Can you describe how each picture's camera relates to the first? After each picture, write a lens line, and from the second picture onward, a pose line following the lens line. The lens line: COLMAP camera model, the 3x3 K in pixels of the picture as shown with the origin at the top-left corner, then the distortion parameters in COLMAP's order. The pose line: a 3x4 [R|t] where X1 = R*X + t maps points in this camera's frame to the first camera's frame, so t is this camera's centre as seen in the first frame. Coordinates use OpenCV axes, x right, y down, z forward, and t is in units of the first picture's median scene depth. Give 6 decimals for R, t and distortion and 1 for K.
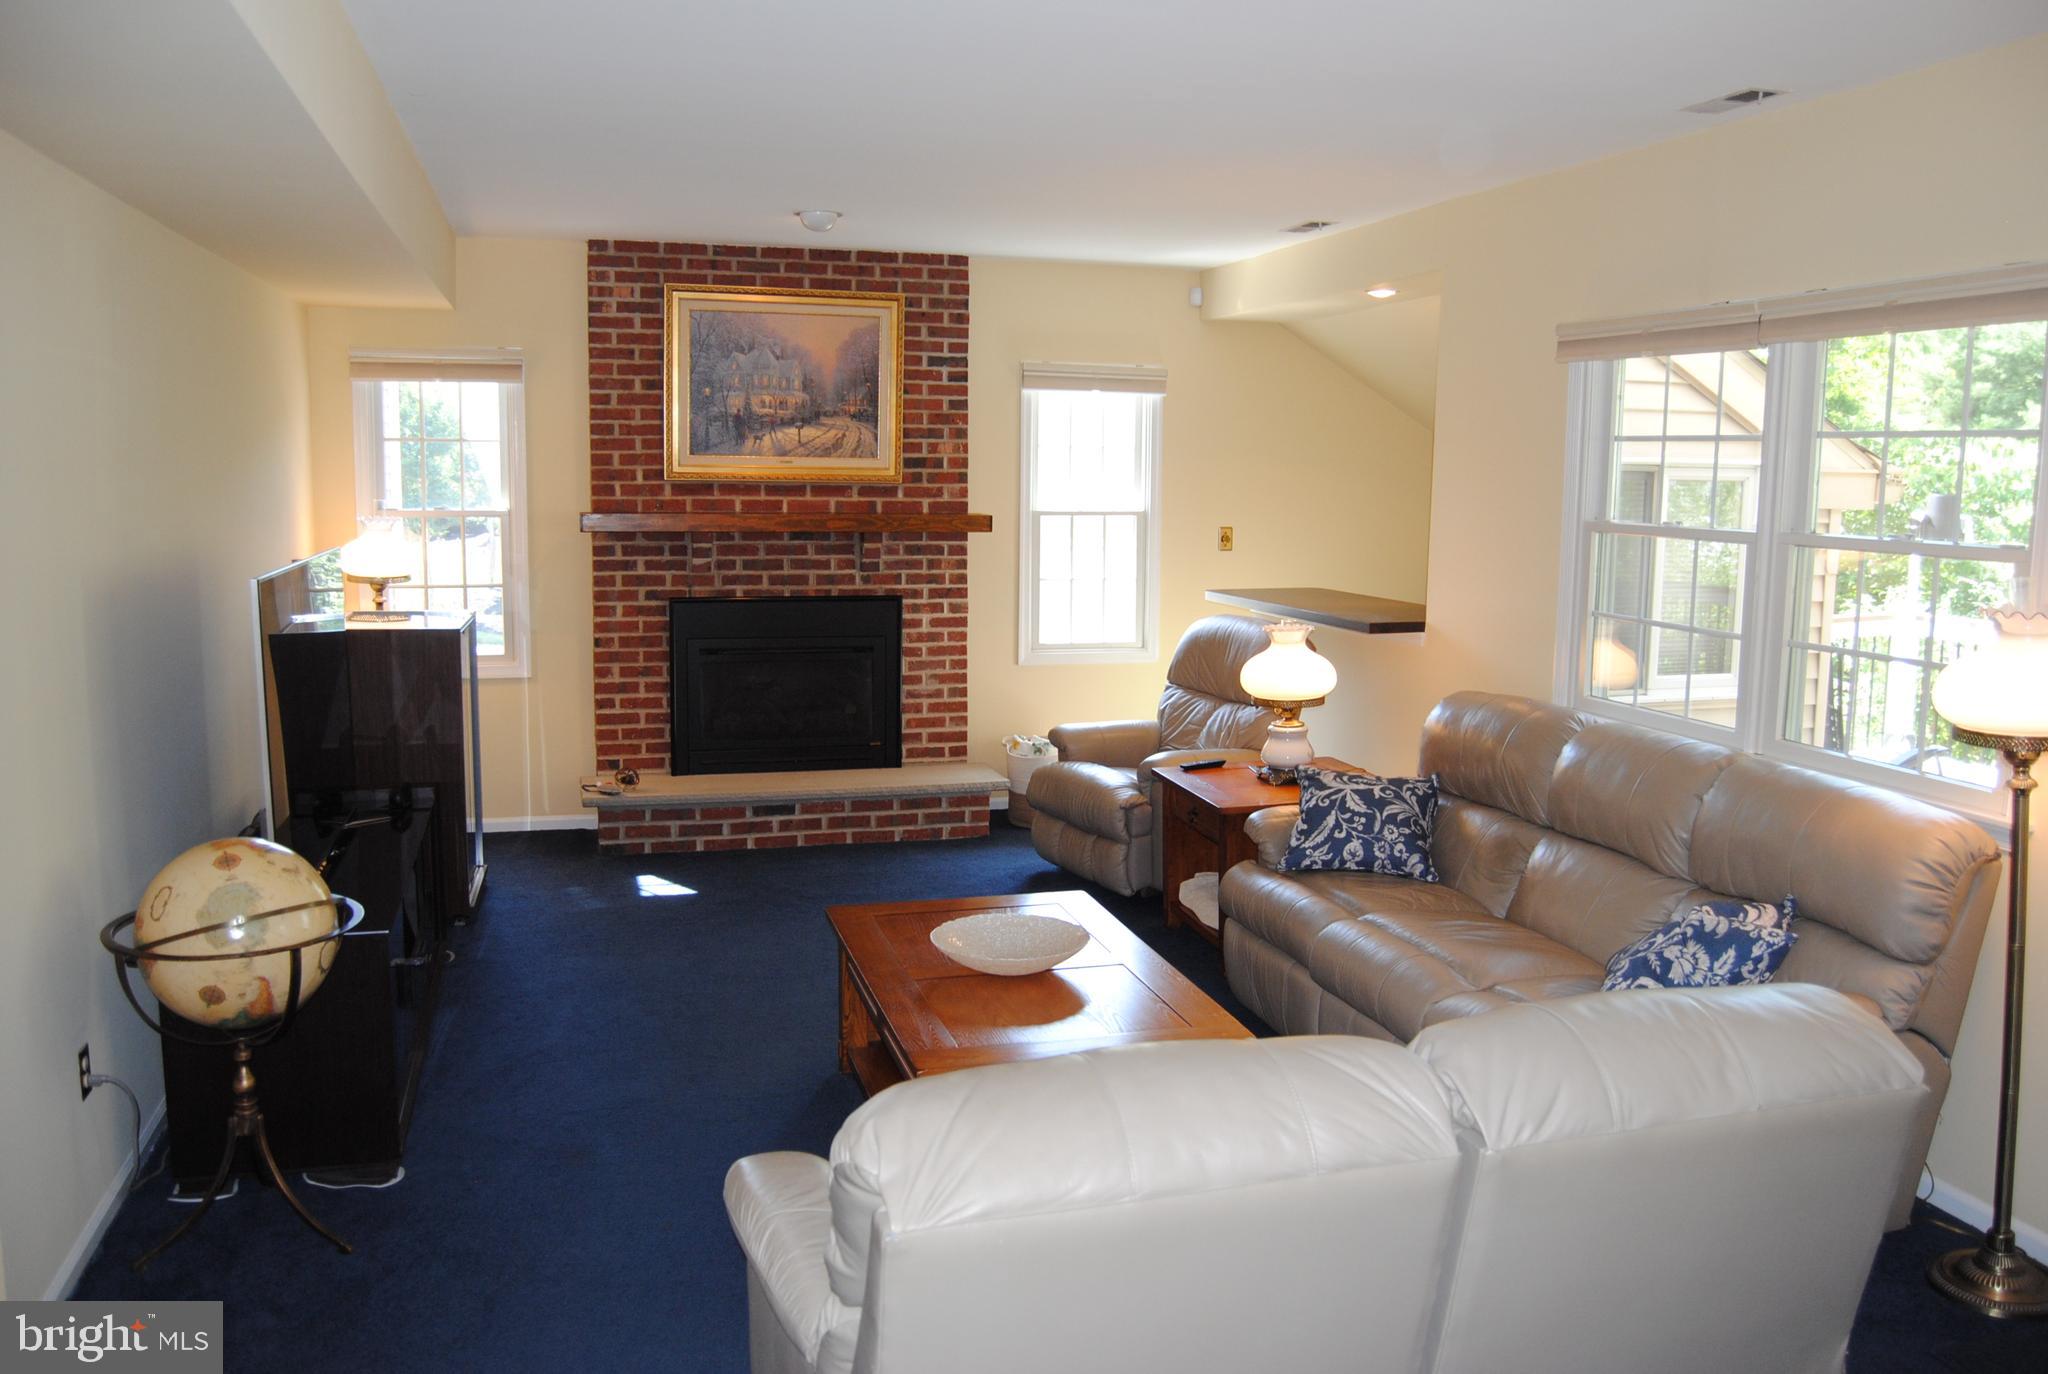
lens RADIAL K [[1618.7, 0, 1037.6], [0, 1618.7, 680.6], [0, 0, 1]] dist [-0.094367, 0.038903]
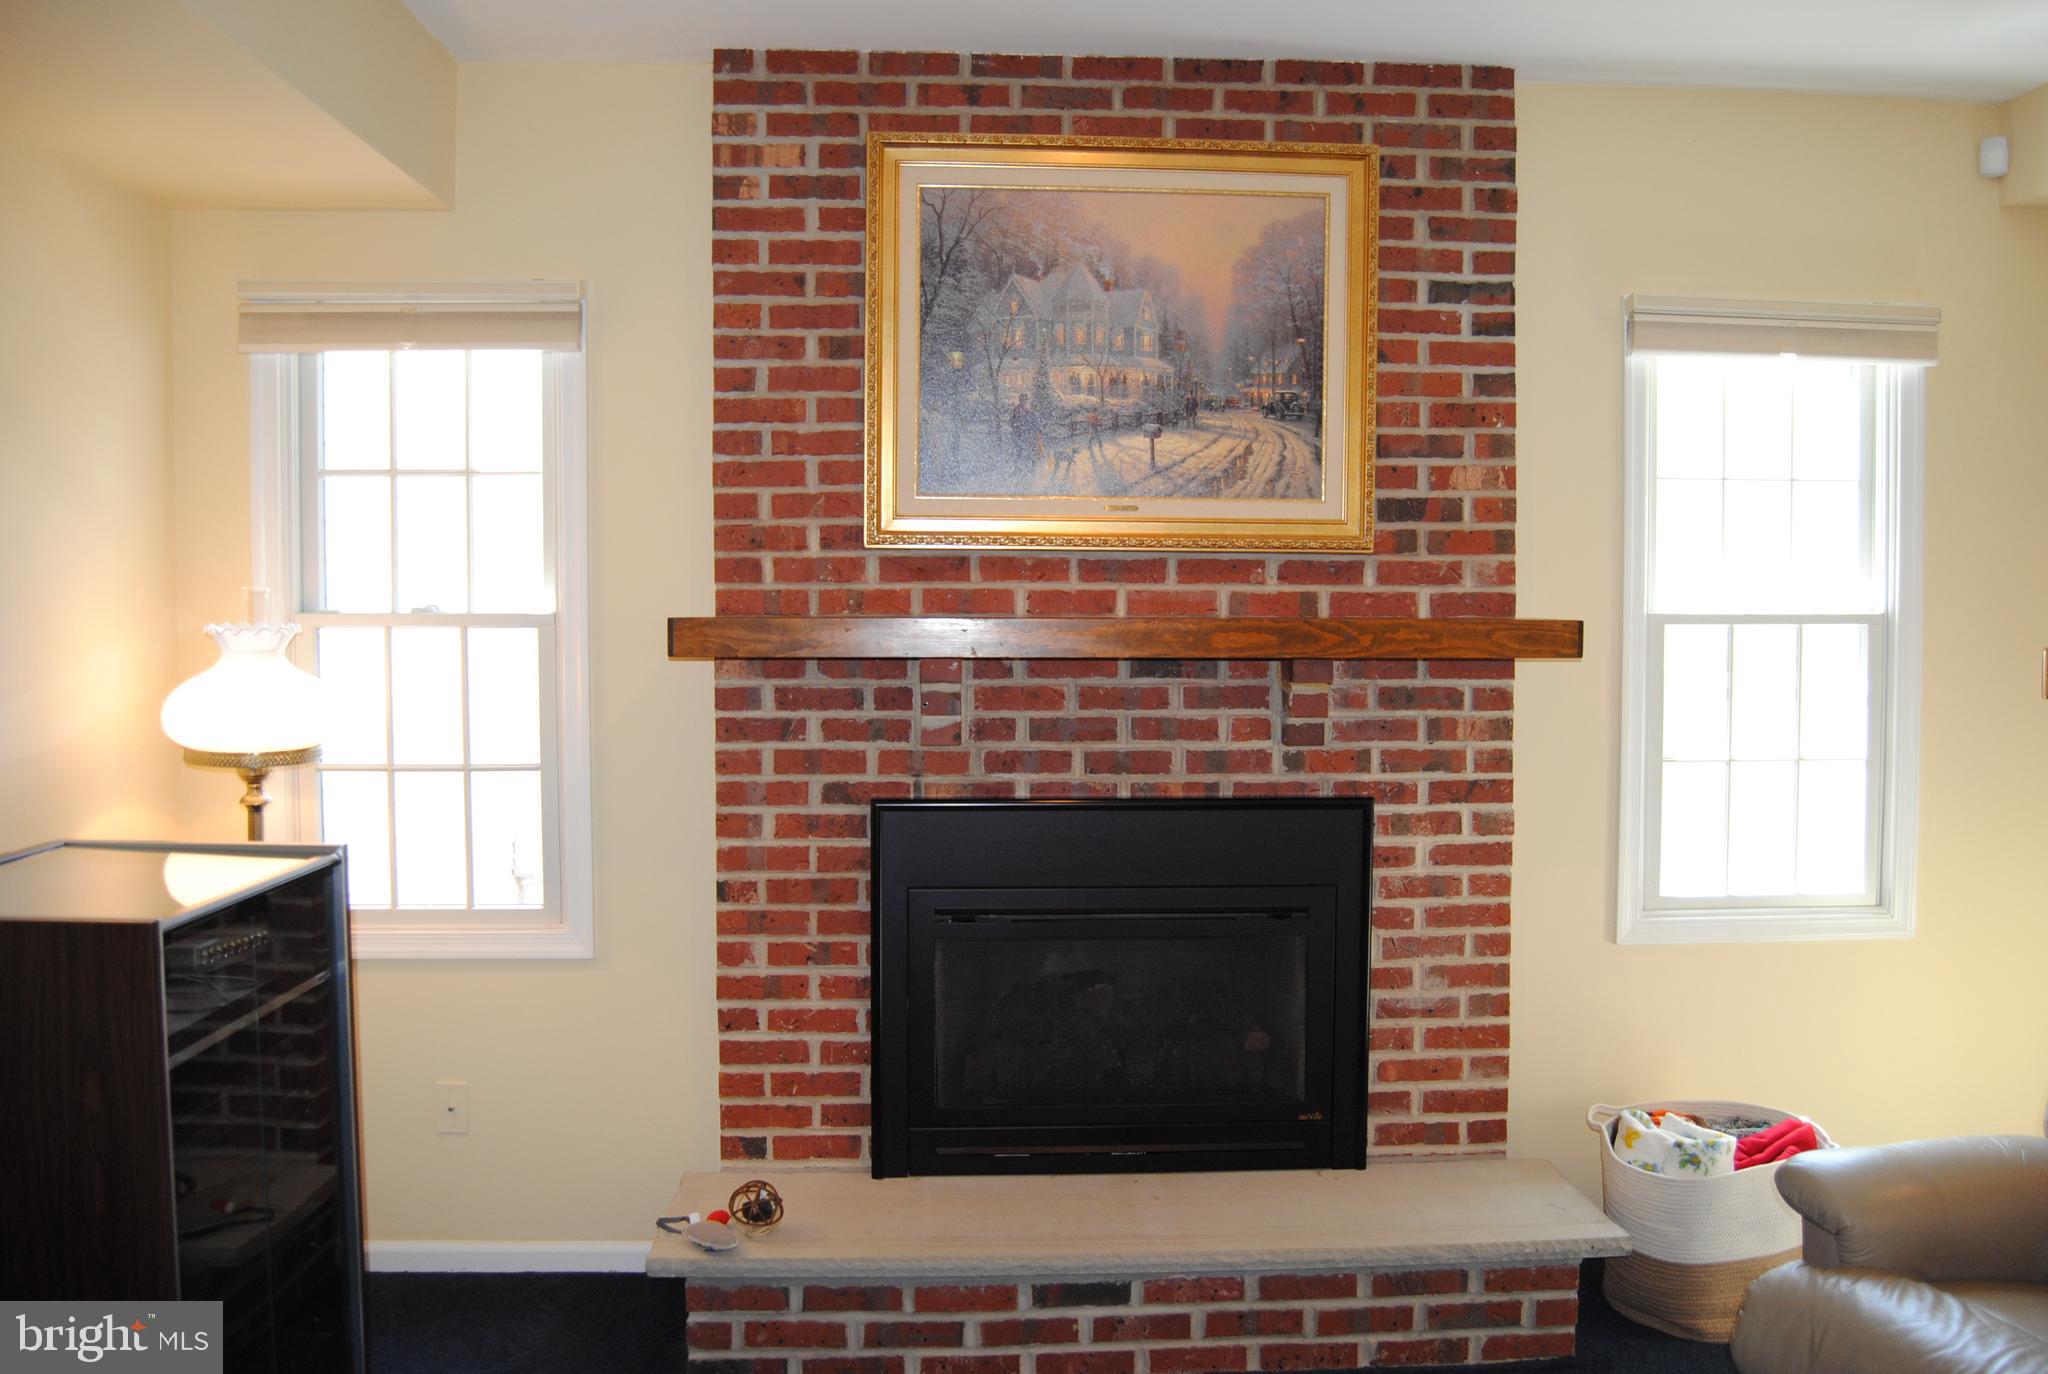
lens RADIAL K [[1618.7, 0, 1037.6], [0, 1618.7, 680.6], [0, 0, 1]] dist [-0.094367, 0.038903]
pose [[0.972924, -0.001427, -0.231120, -0.072748], [-0.018614, 0.996249, -0.084510, -0.046496], [0.230373, 0.086524, 0.969248, 0.547841]]
